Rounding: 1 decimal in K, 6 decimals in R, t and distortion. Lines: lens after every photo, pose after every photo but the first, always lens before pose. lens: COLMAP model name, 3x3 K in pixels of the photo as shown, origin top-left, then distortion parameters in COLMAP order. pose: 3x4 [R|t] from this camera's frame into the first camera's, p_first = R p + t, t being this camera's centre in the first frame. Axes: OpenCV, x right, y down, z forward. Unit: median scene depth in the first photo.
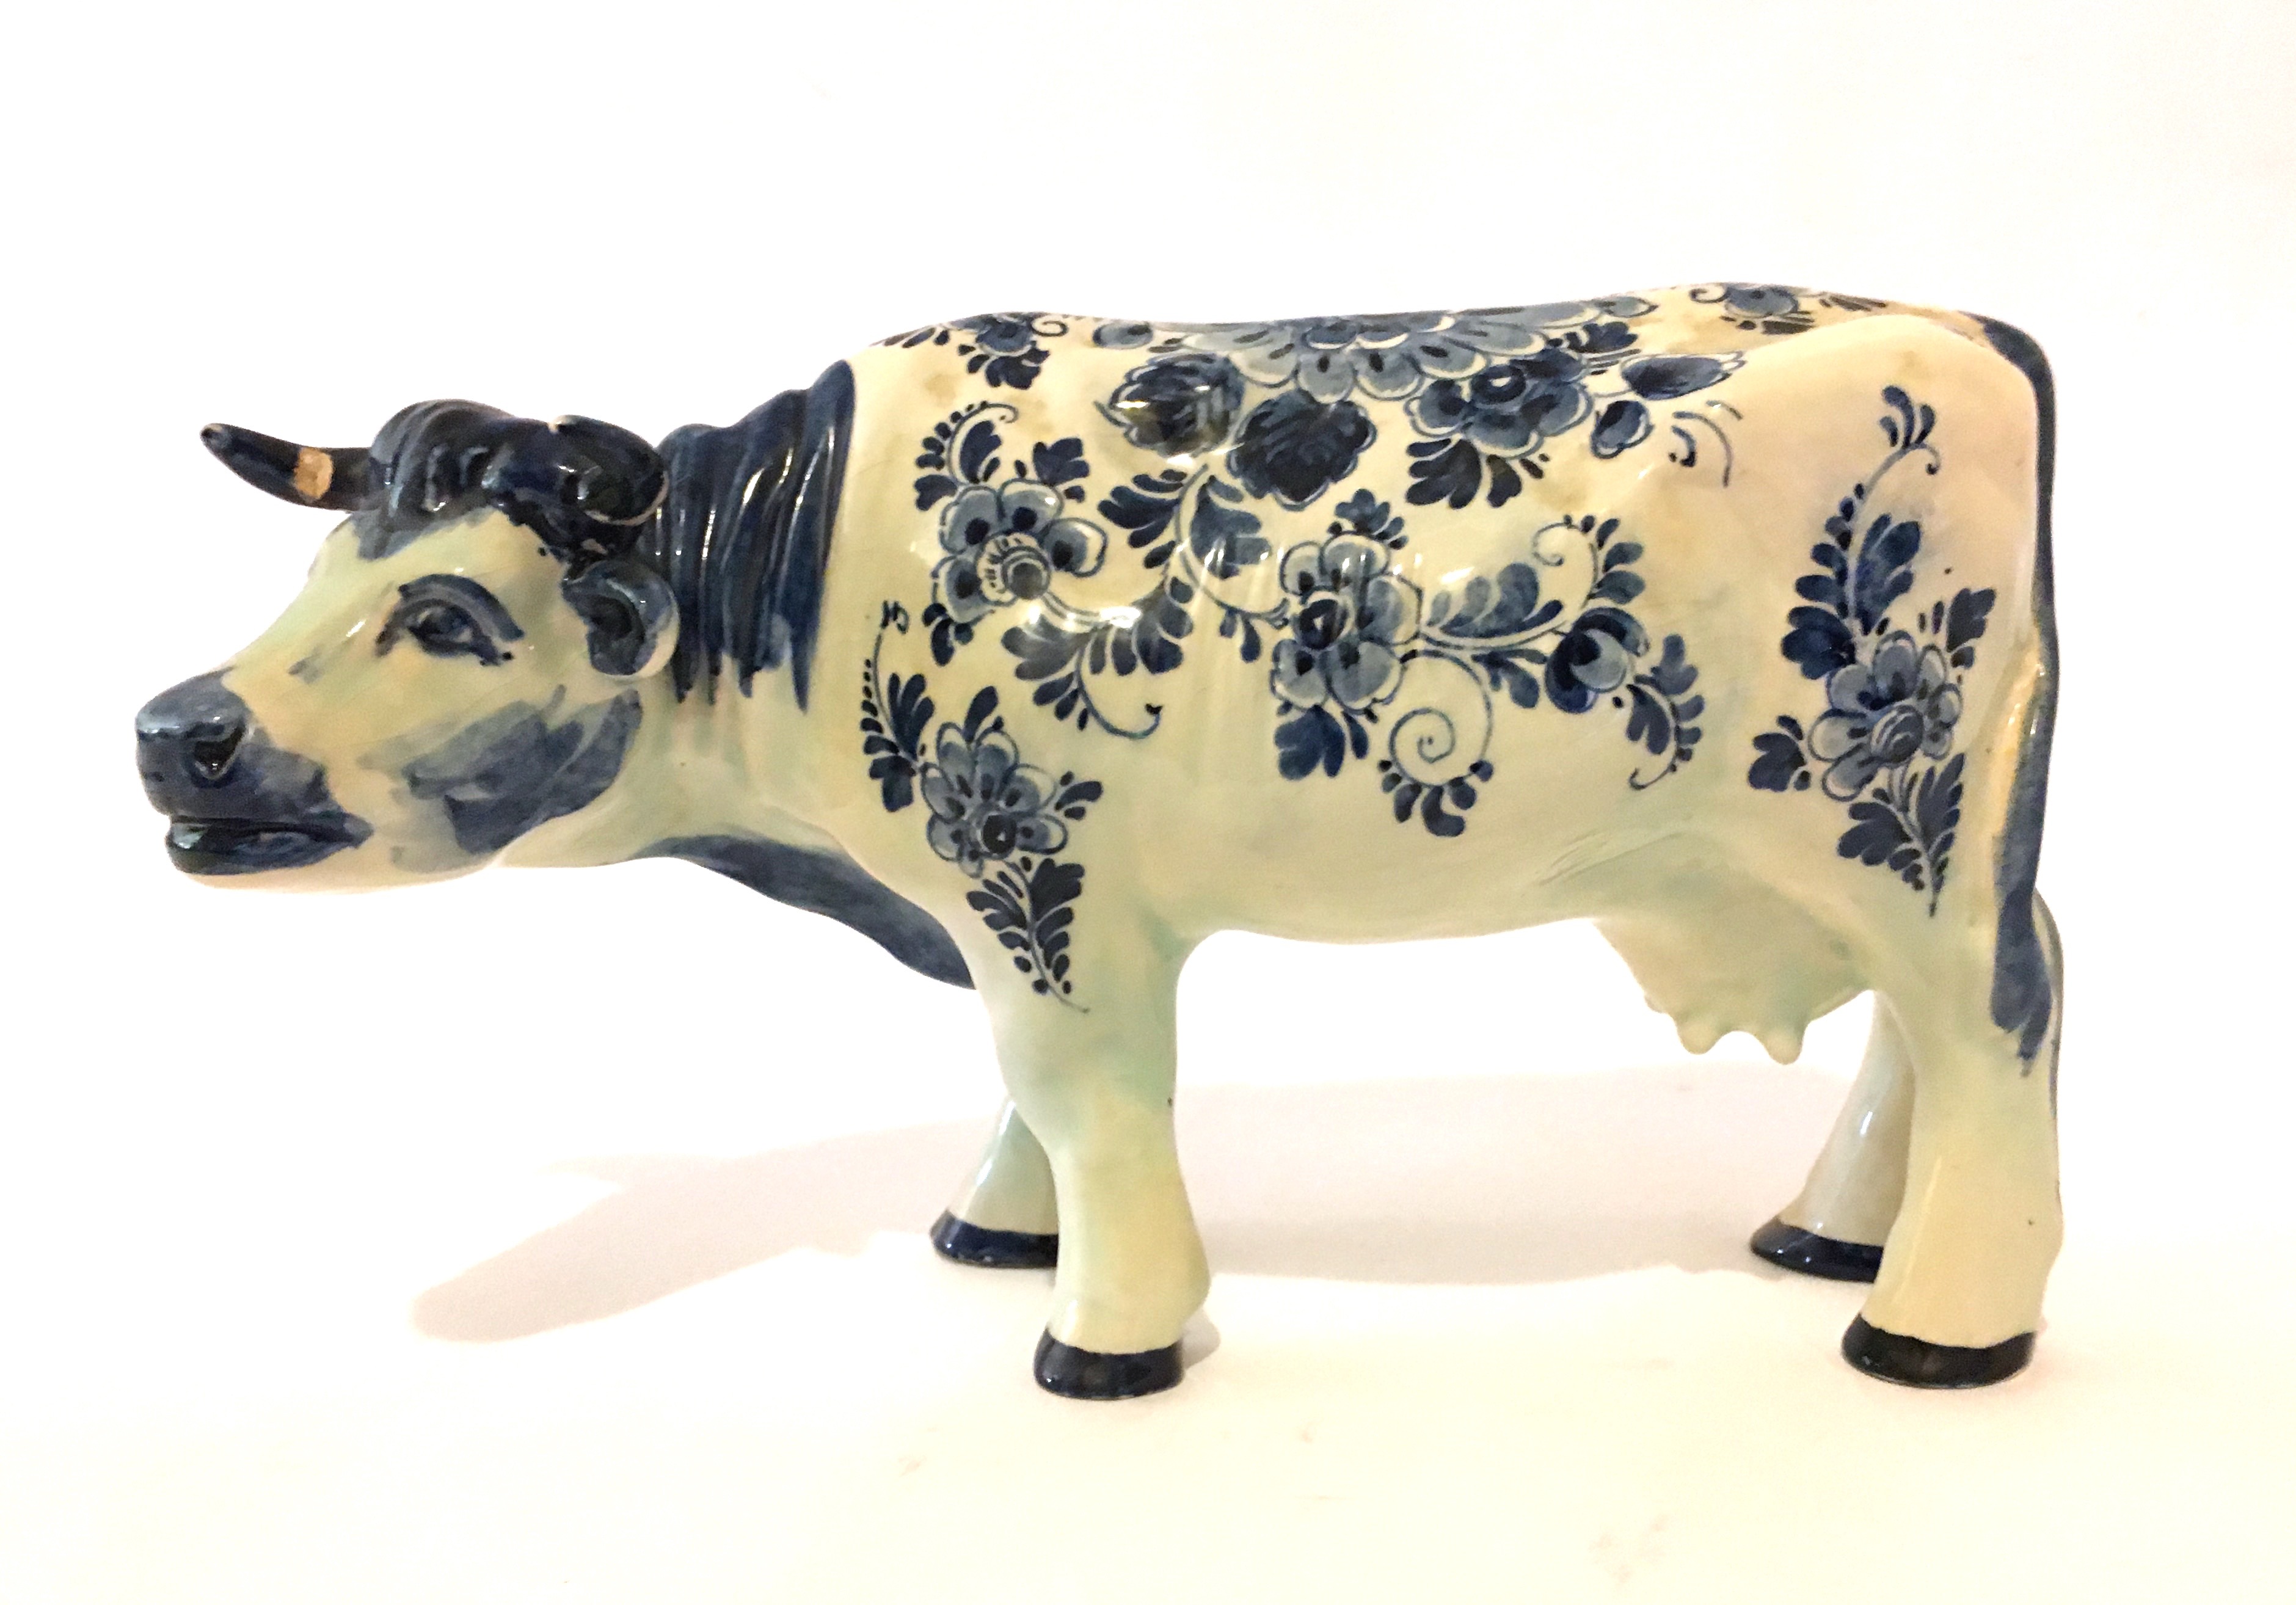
lens RADIAL K [[2262.5, 0, 1201.3], [0, 2262.5, 803.5], [0, 0, 1]] dist [0.052722, 0.000000]
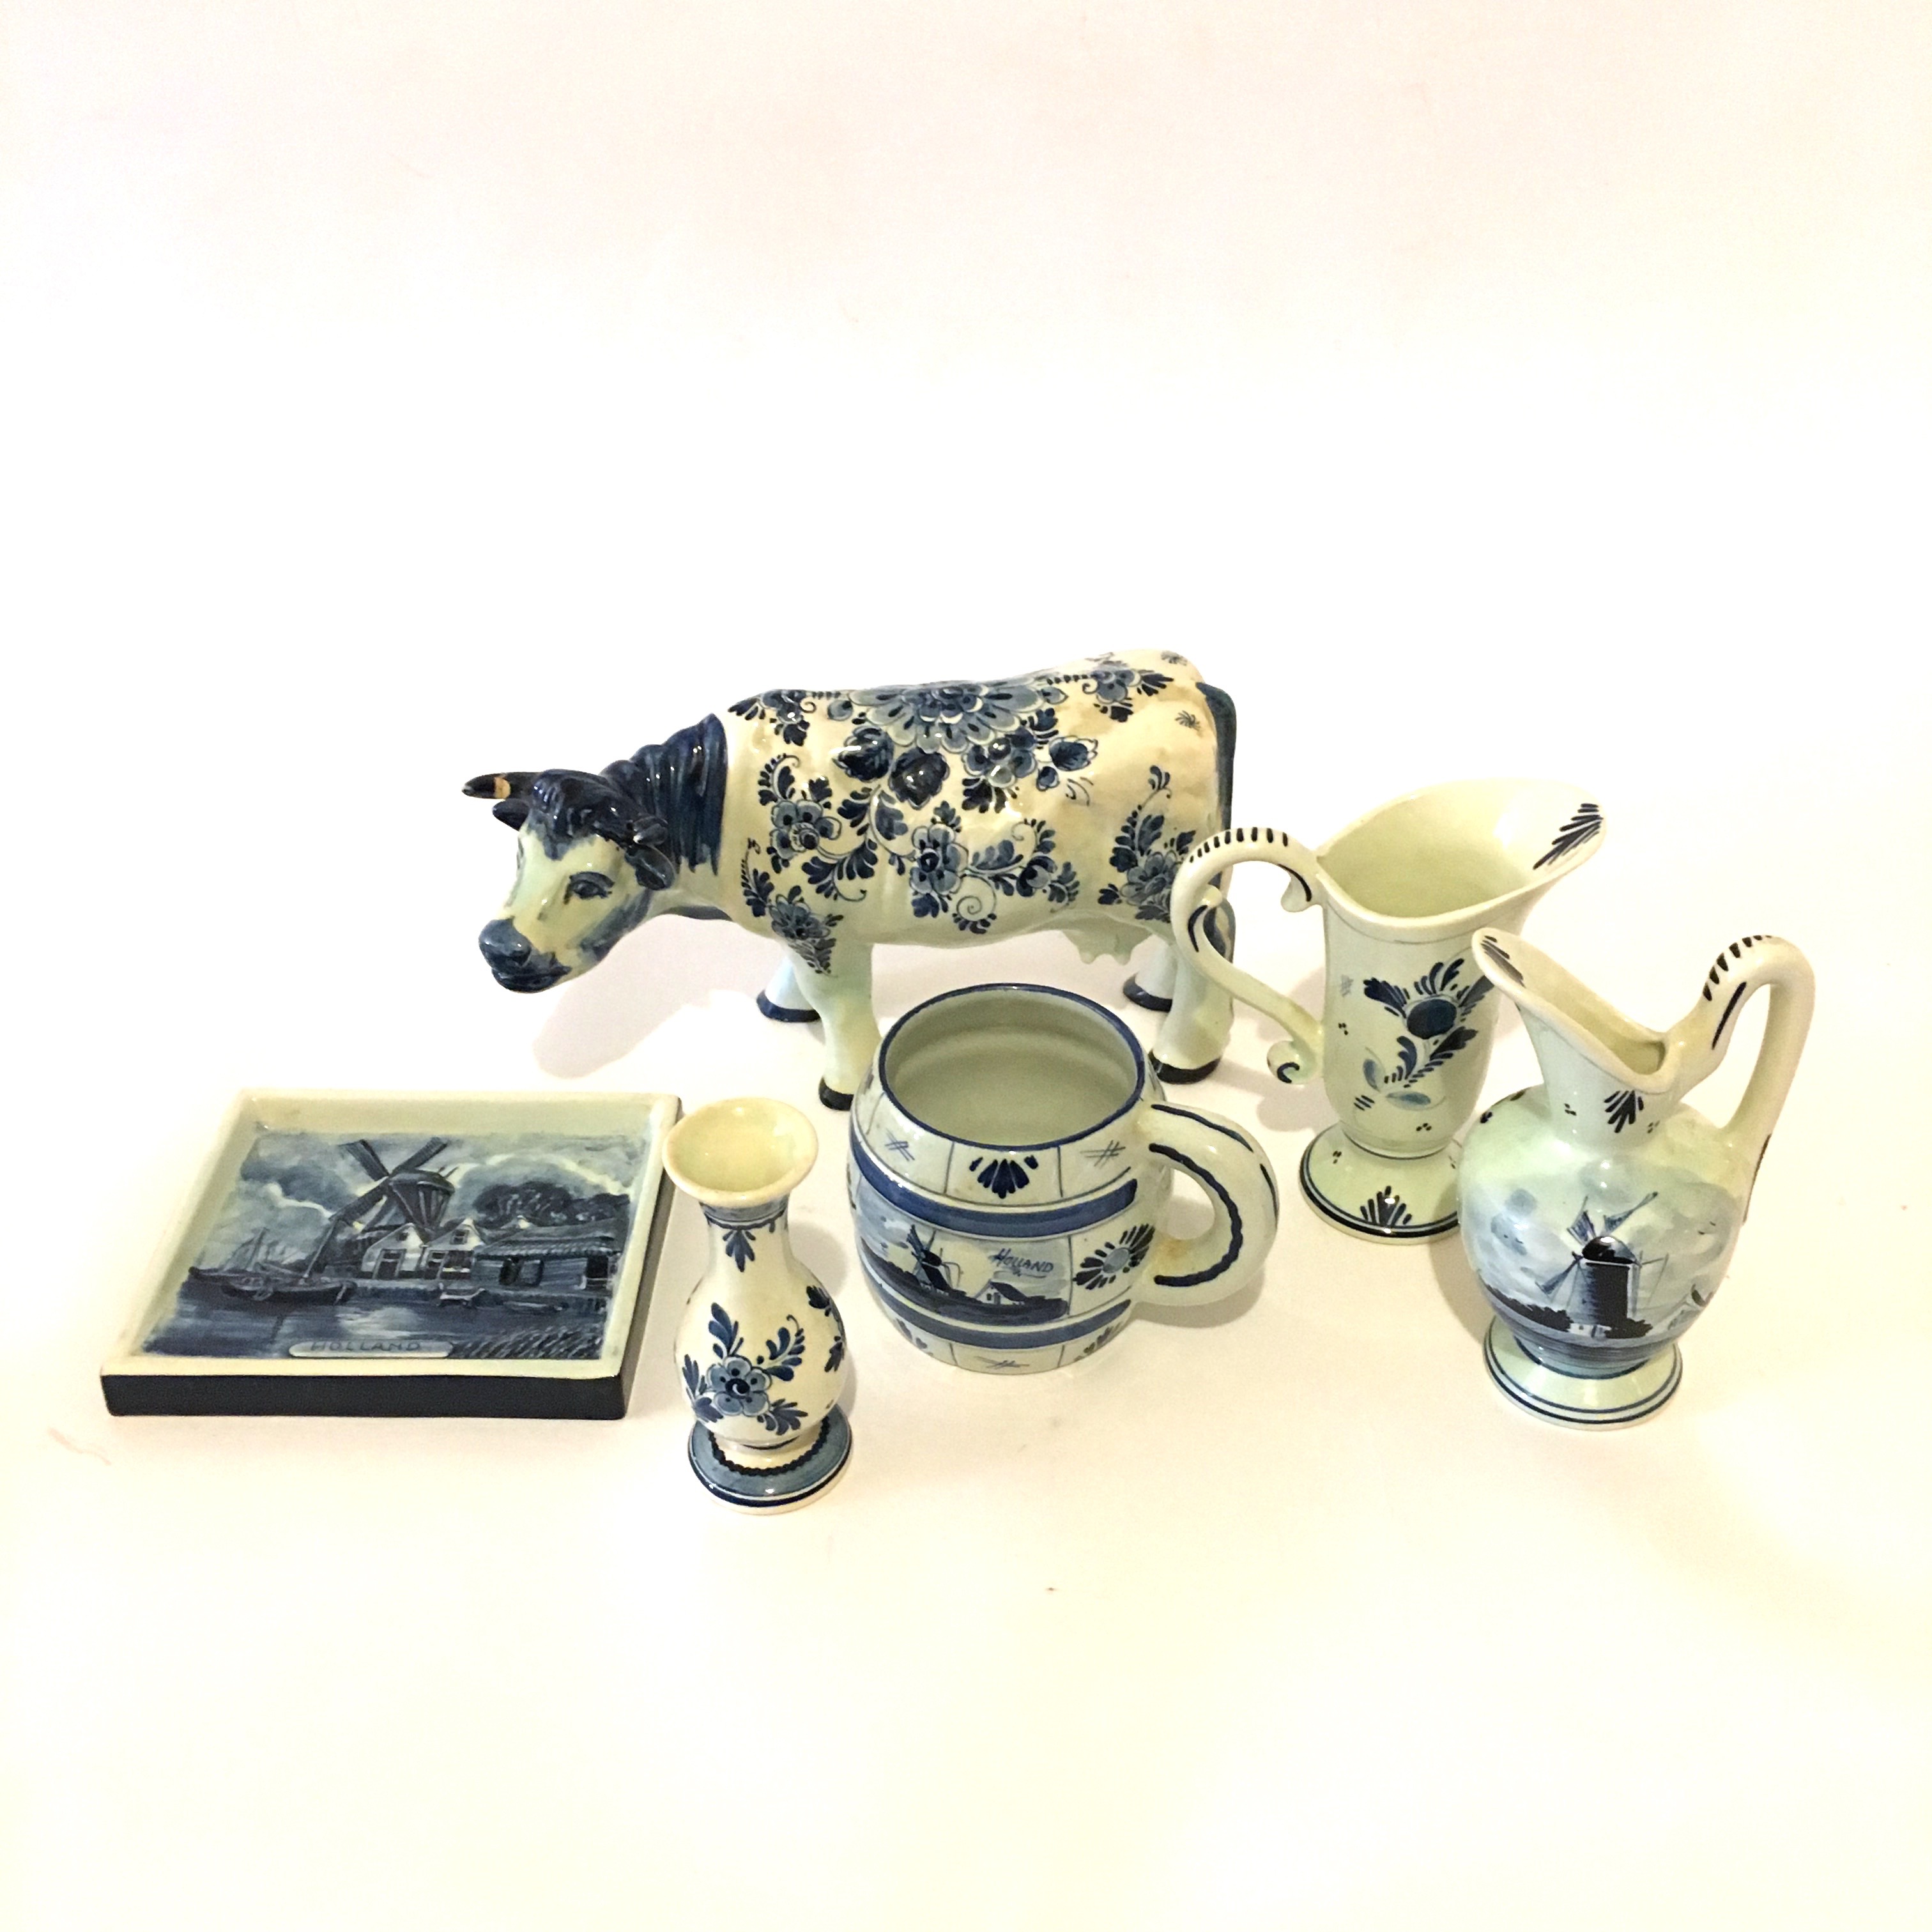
lens RADIAL K [[2805.4, 0, 965.9], [0, 2805.4, 969.5], [0, 0, 1]] dist [0.094836, 0.000000]
pose [[0.997308, -0.046448, 0.056731, -0.087308], [0.014392, 0.882711, 0.469695, -1.415284], [-0.071894, -0.467614, 0.881004, -1.782698]]
